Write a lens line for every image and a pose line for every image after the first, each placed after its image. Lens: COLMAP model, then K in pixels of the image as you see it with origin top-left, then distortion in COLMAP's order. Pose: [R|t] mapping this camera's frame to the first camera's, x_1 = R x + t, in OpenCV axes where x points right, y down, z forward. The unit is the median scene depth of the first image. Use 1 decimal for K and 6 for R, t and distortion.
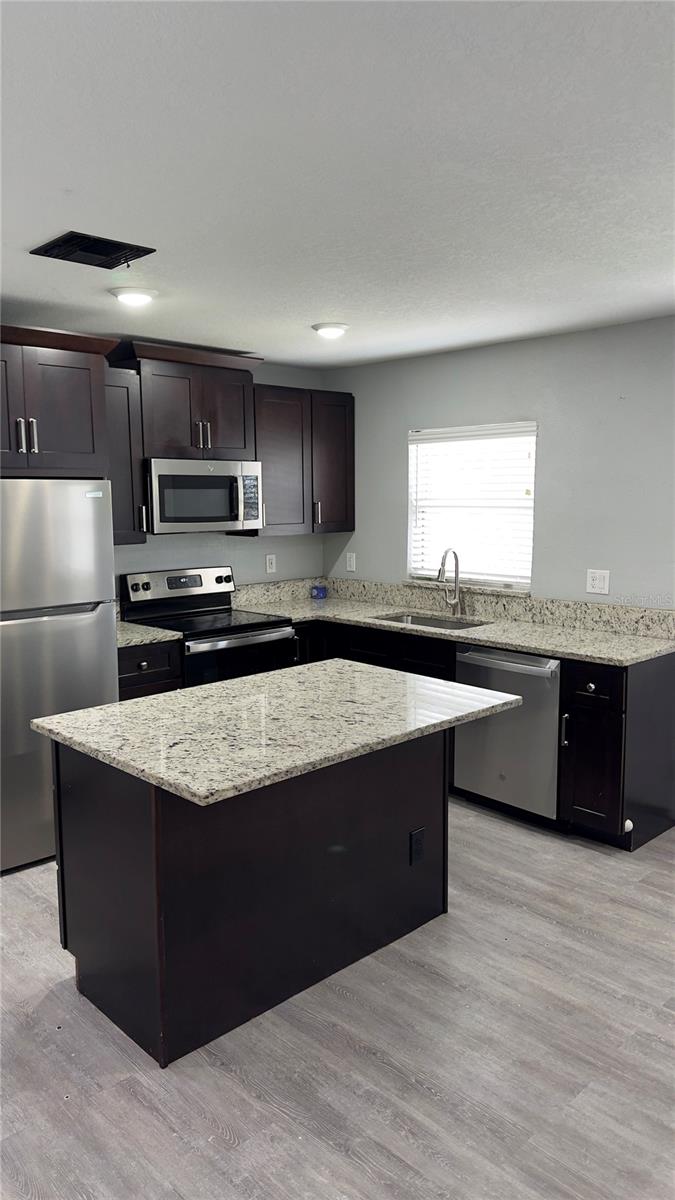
lens RADIAL K [[833.5, 0, 337.5], [0, 833.5, 600.0], [0, 0, 1]] dist [0.075832, -0.083039]
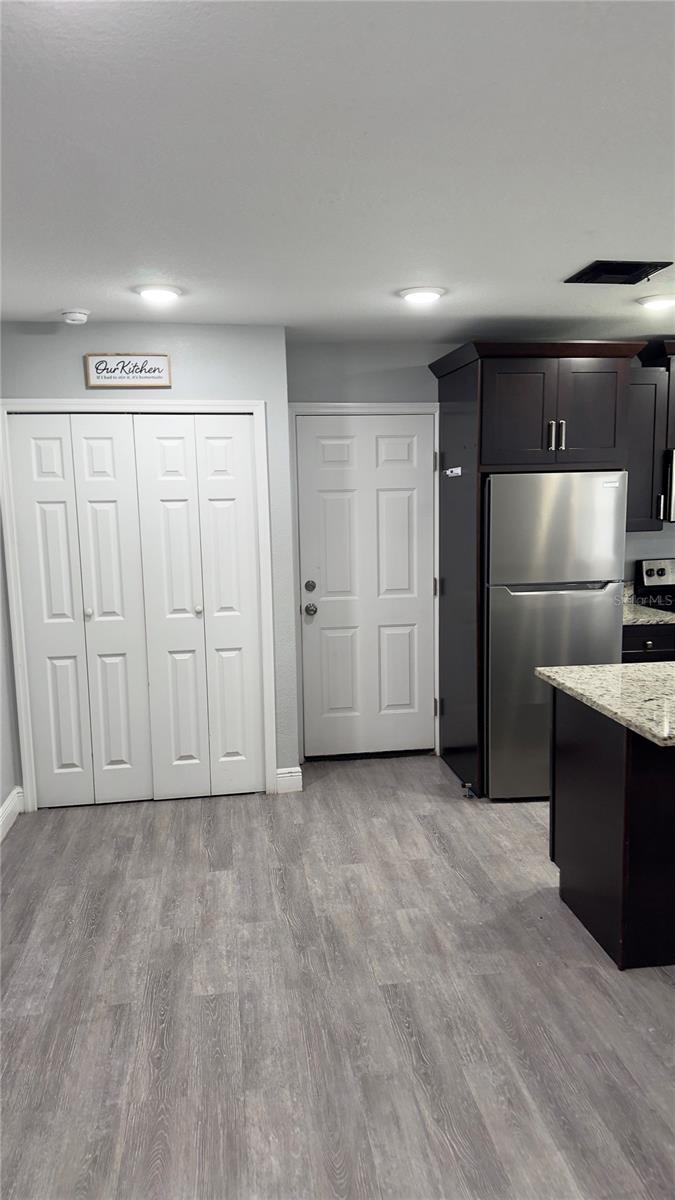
lens RADIAL K [[833.5, 0, 337.5], [0, 833.5, 600.0], [0, 0, 1]] dist [0.075832, -0.083039]
pose [[0.807647, 0.065484, -0.586019, 0.110974], [-0.063770, 0.997686, 0.023598, 0.033261], [0.586208, 0.018311, 0.809954, -0.159290]]
